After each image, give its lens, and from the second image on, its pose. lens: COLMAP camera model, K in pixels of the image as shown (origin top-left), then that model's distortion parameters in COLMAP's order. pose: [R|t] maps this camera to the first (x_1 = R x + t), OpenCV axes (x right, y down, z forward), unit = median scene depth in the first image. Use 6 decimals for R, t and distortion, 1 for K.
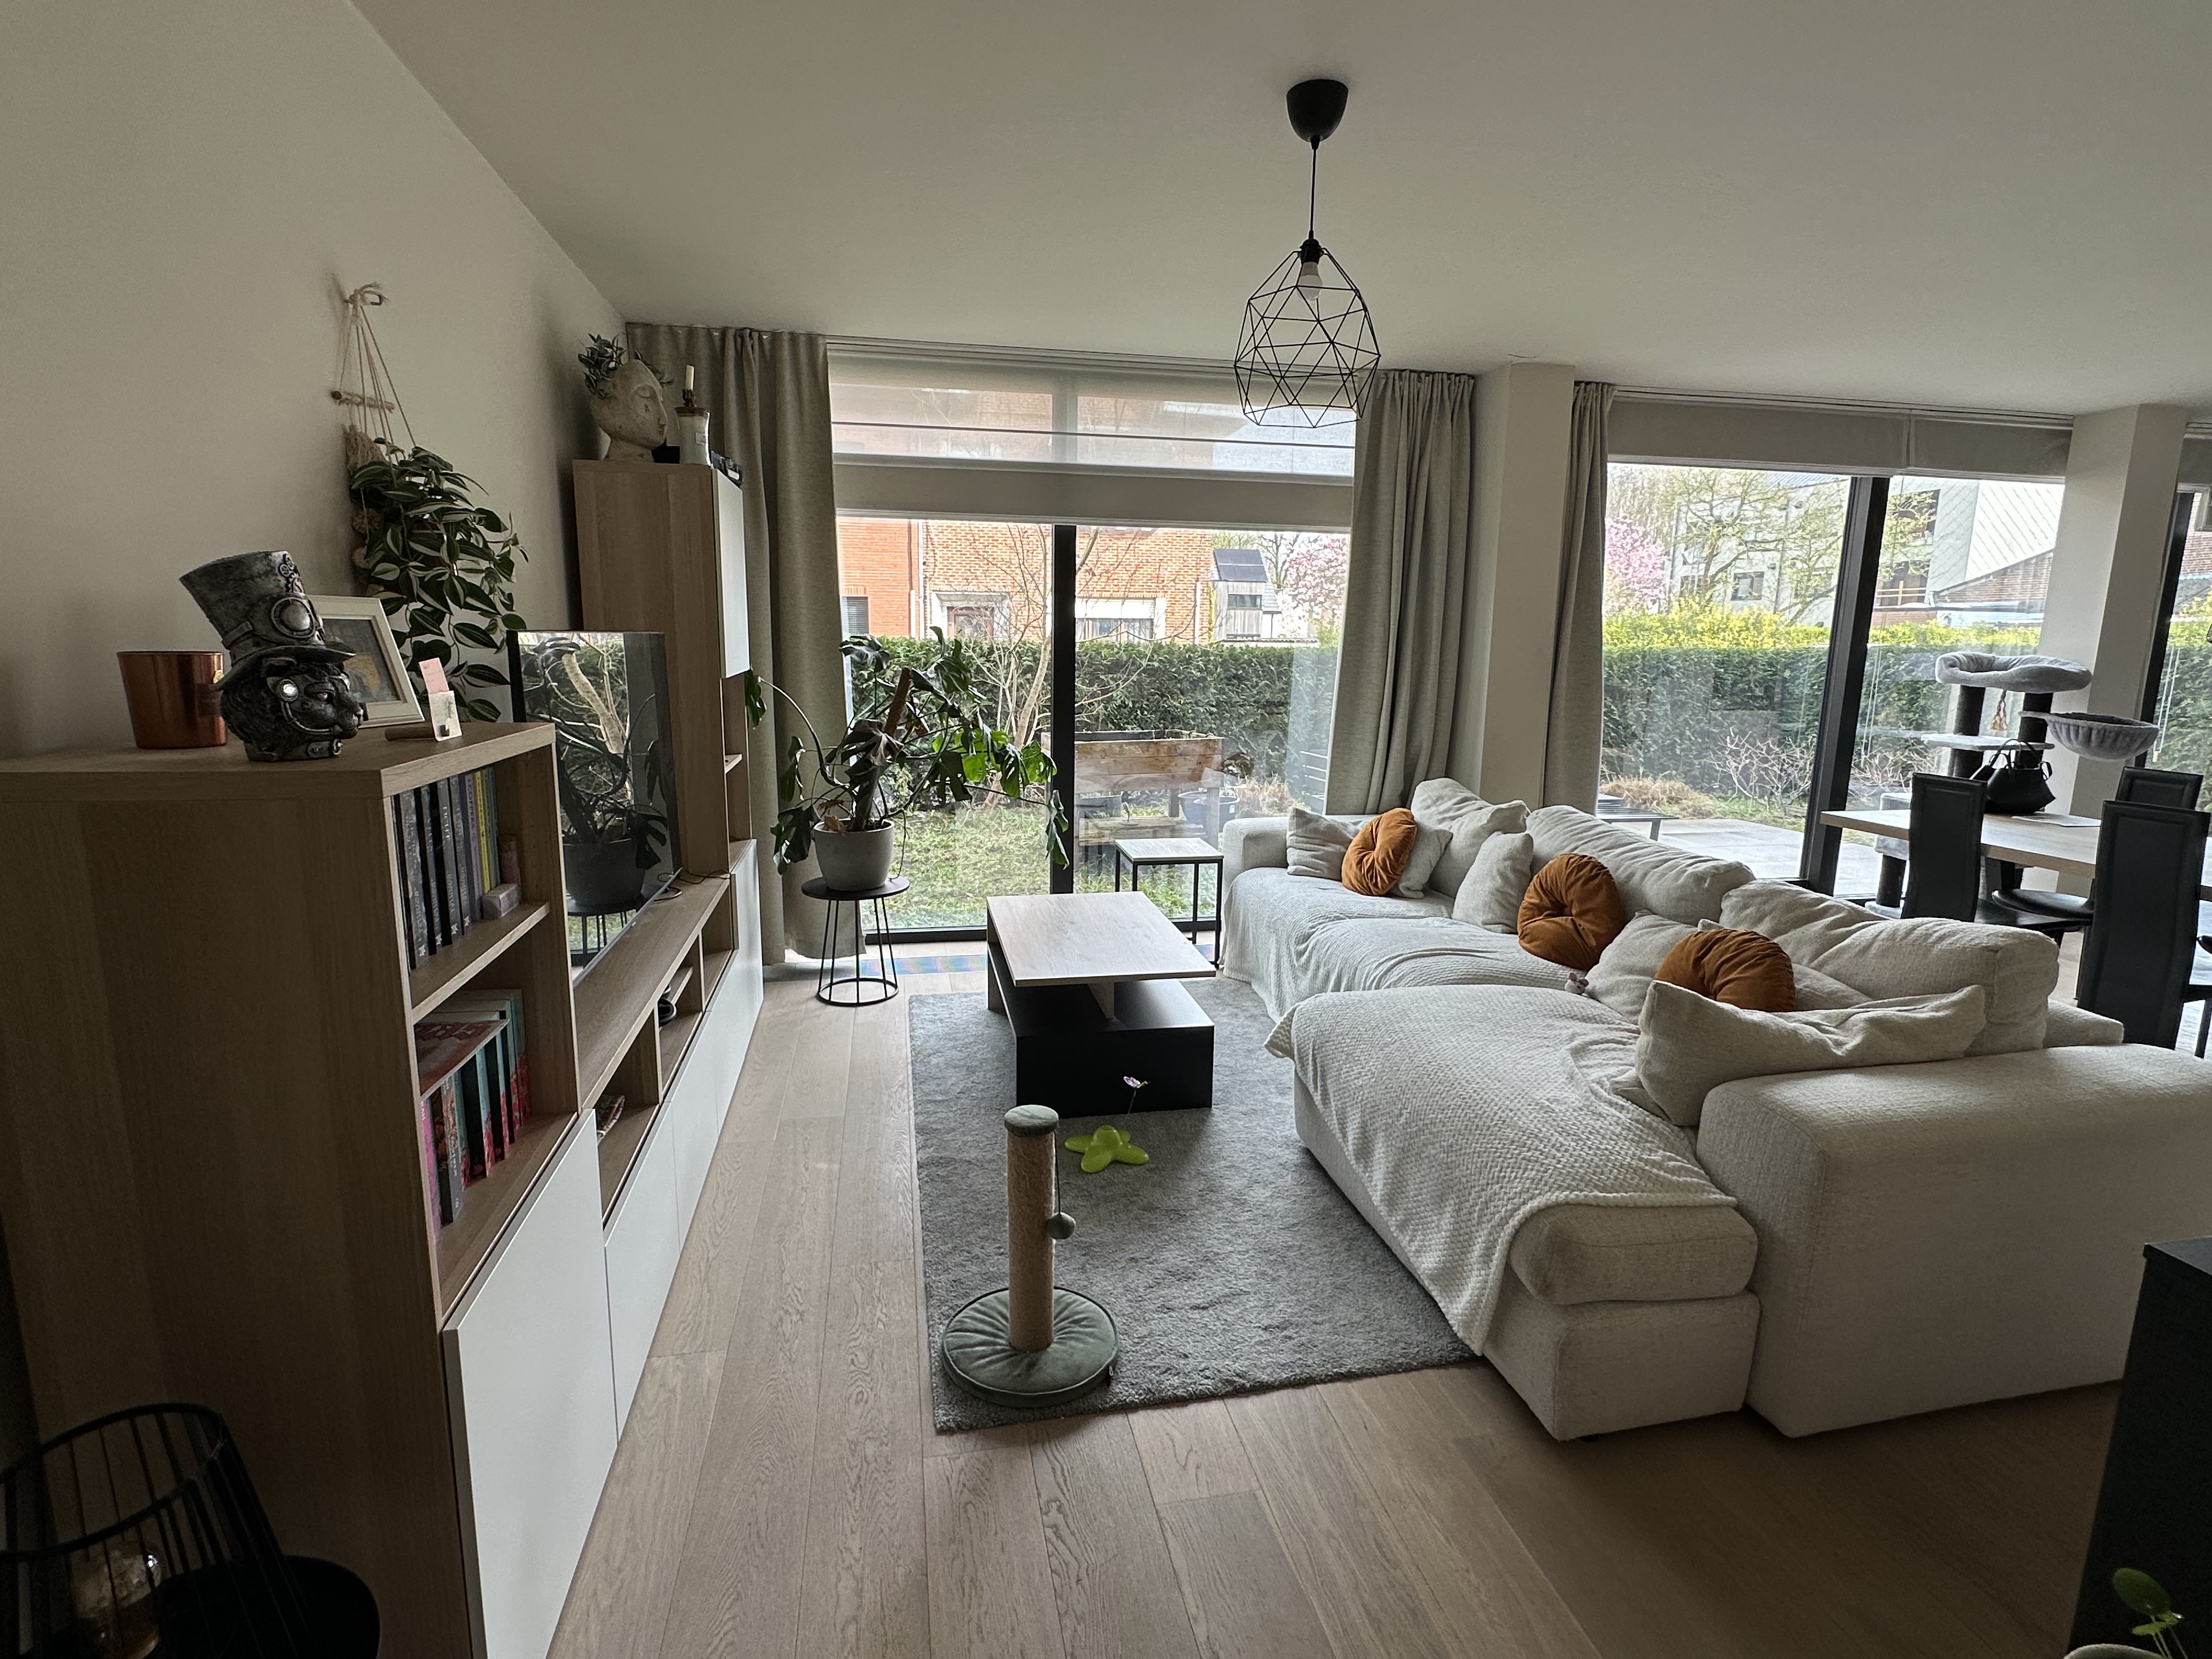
lens RADIAL K [[1094.5, 0, 1106.0], [0, 1094.5, 829.5], [0, 0, 1]] dist [-0.000303, 0.000592]
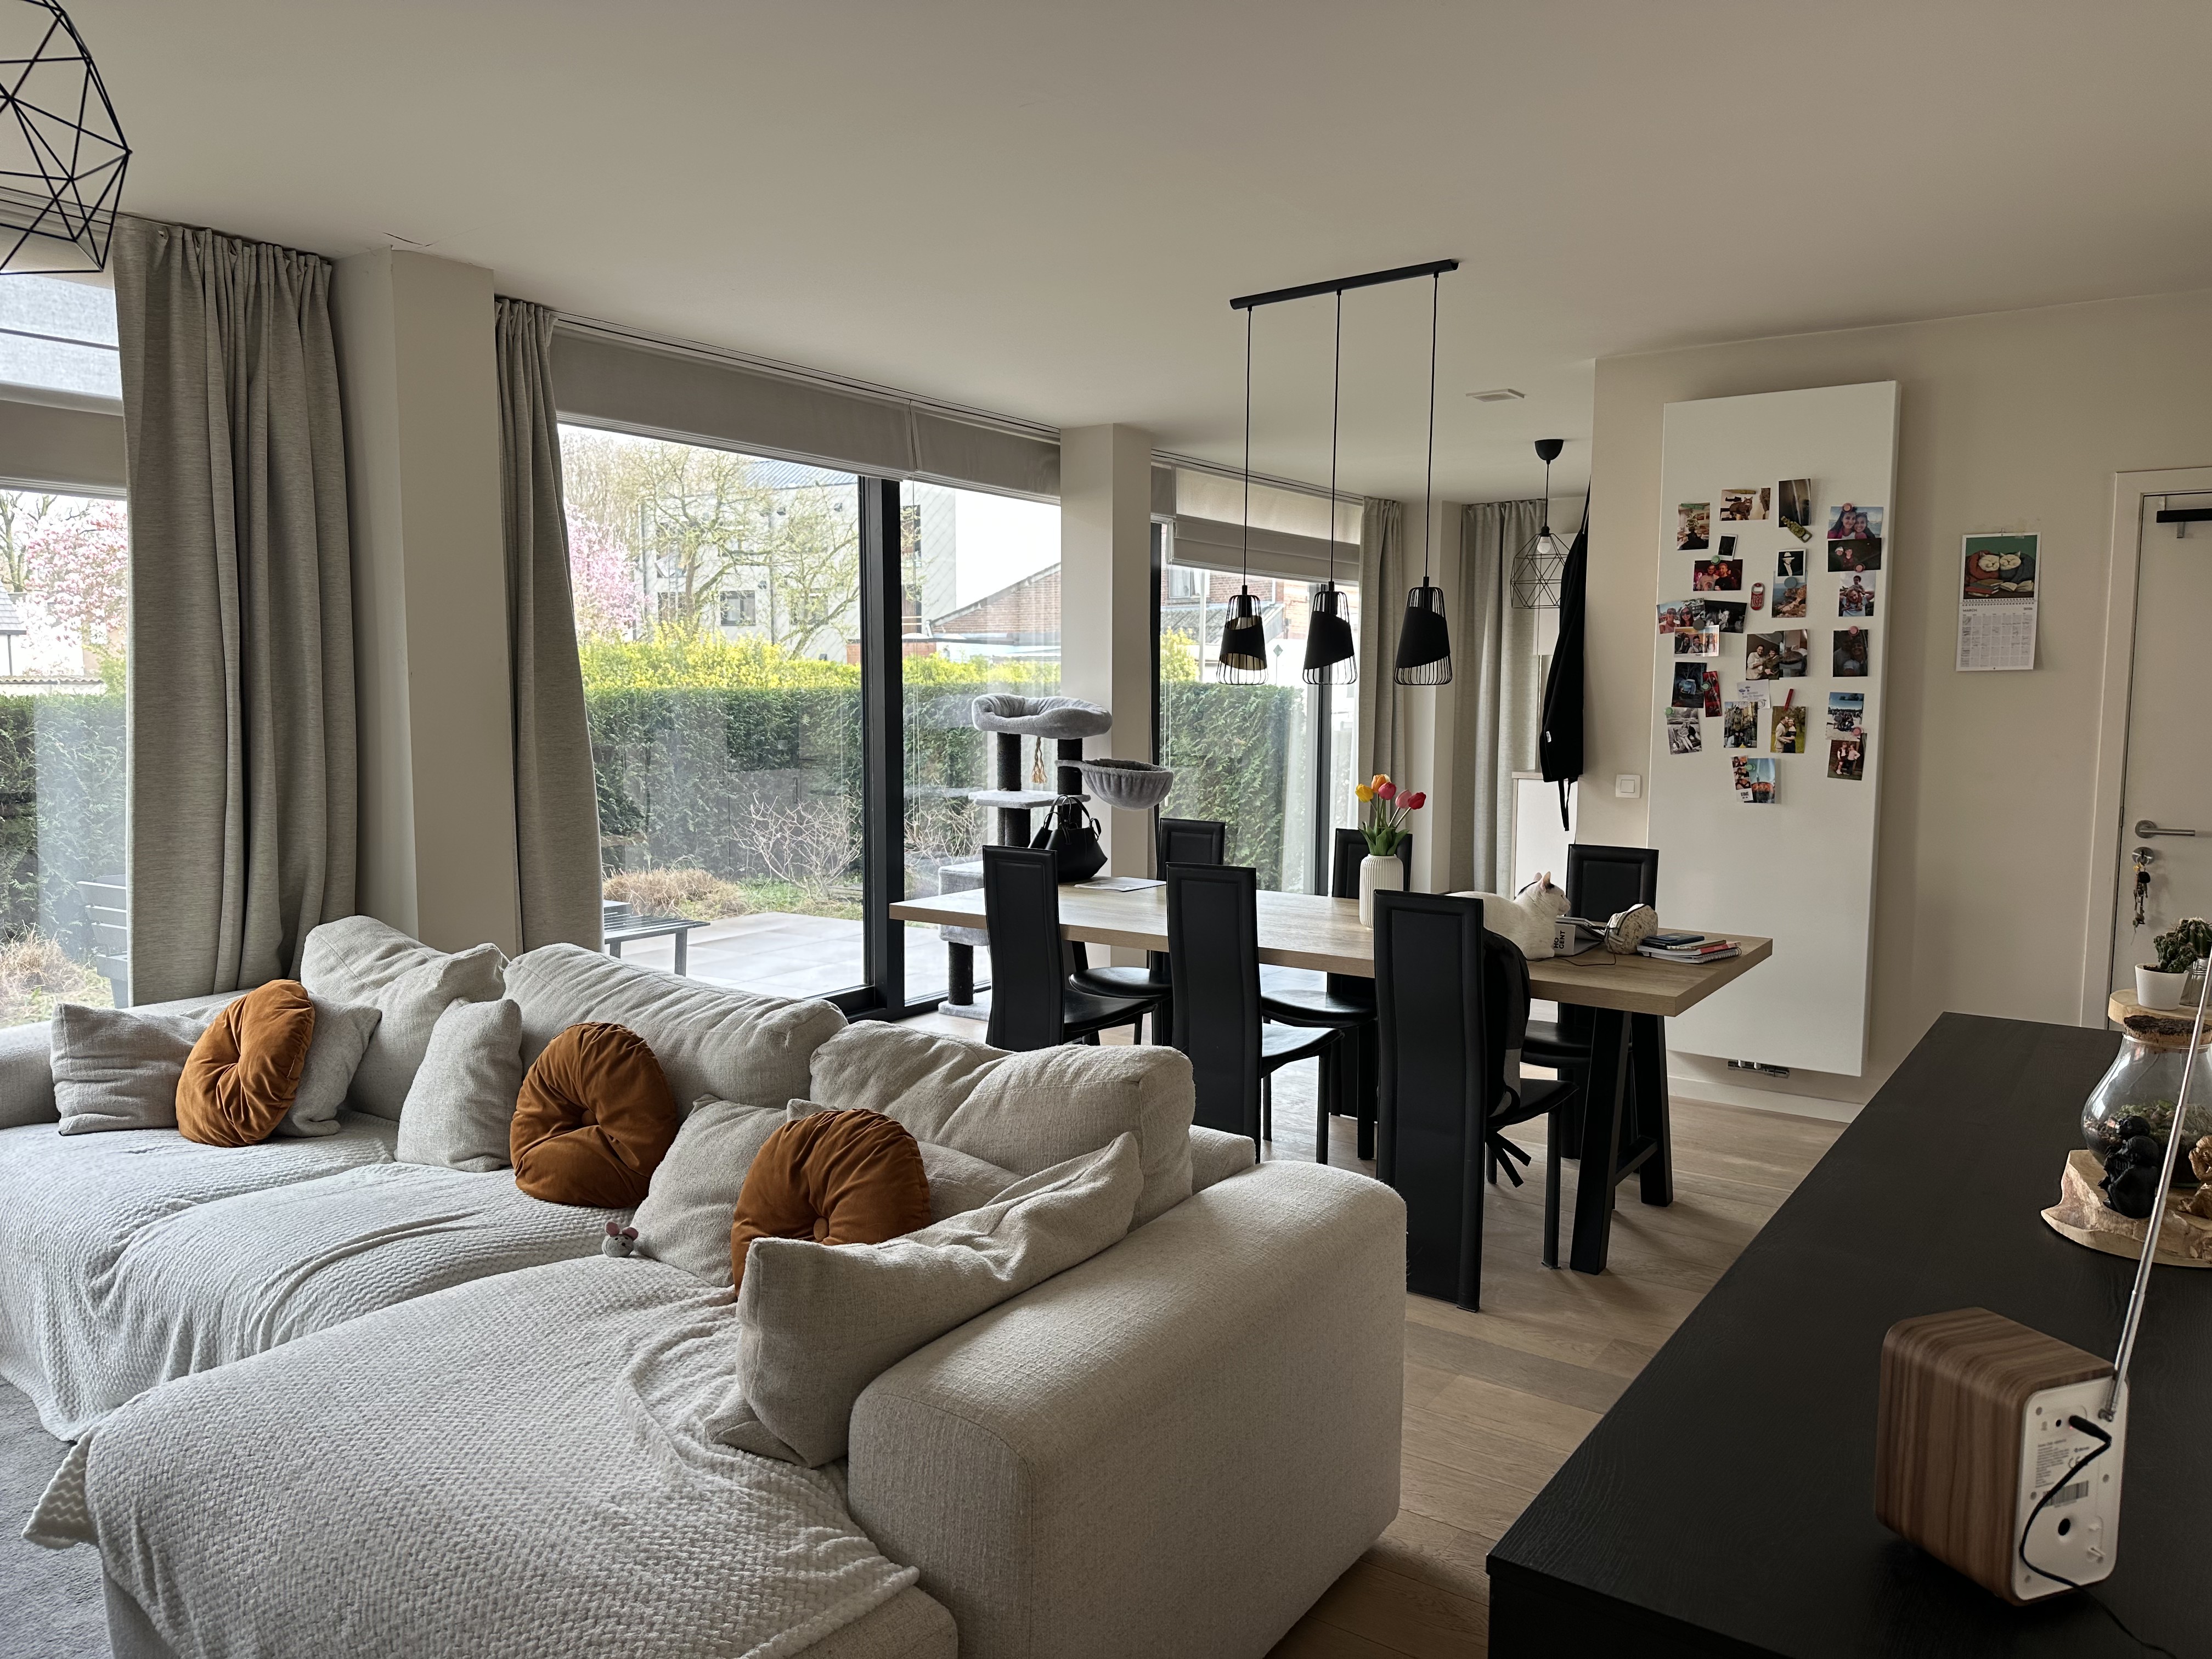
lens RADIAL K [[1532.6, 0, 1106.0], [0, 1532.6, 829.5], [0, 0, 1]] dist [0.113967, -0.165816]
pose [[0.728006, -0.075457, 0.681405, 0.033138], [0.124538, 0.991943, -0.023210, -0.023860], [-0.674164, 0.101758, 0.731538, 0.102062]]
